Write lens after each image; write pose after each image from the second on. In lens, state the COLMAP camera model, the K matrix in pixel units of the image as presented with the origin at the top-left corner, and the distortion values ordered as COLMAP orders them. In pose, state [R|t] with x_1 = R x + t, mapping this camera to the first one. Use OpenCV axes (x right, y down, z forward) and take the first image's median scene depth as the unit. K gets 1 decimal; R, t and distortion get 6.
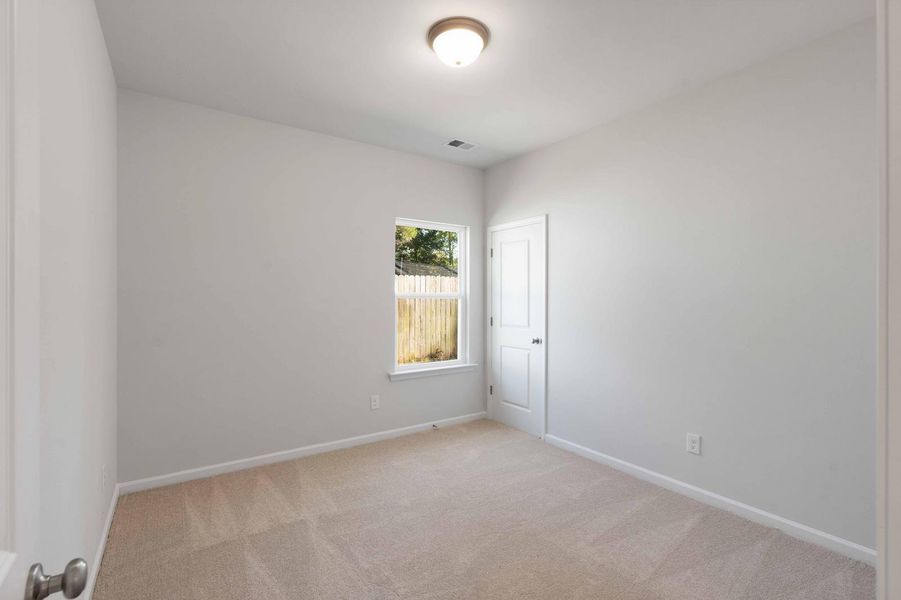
lens RADIAL K [[423.1, 0, 448.5], [0, 423.1, 306.0], [0, 0, 1]] dist [0.000438, 0.000205]
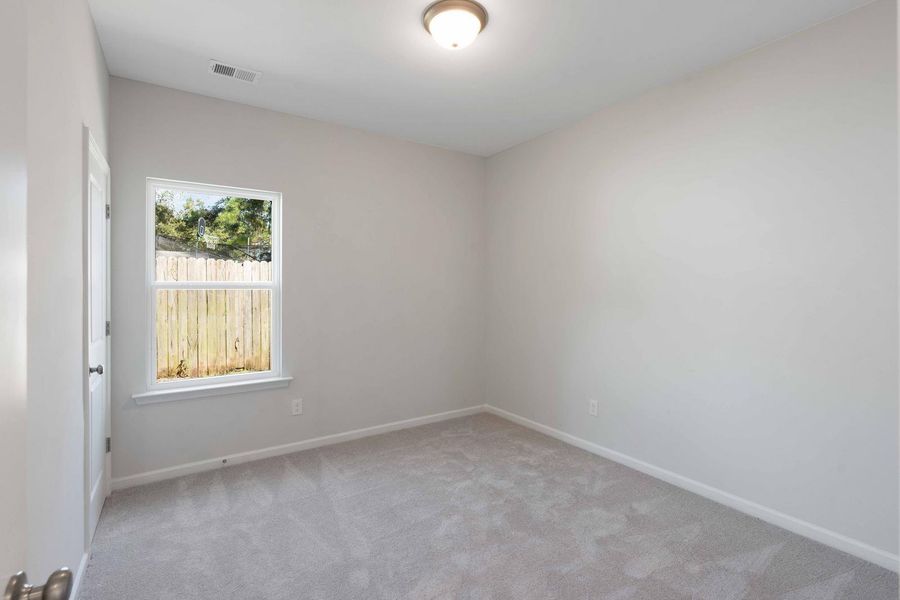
lens RADIAL K [[433.9, 0, 450.0], [0, 433.9, 300.0], [0, 0, 1]] dist [0.017856, 0.000168]
pose [[0.999901, 0.009314, 0.010568, 0.345471], [-0.009362, 0.999946, 0.004476, -0.006376], [-0.010525, -0.004575, 0.999934, 0.233686]]
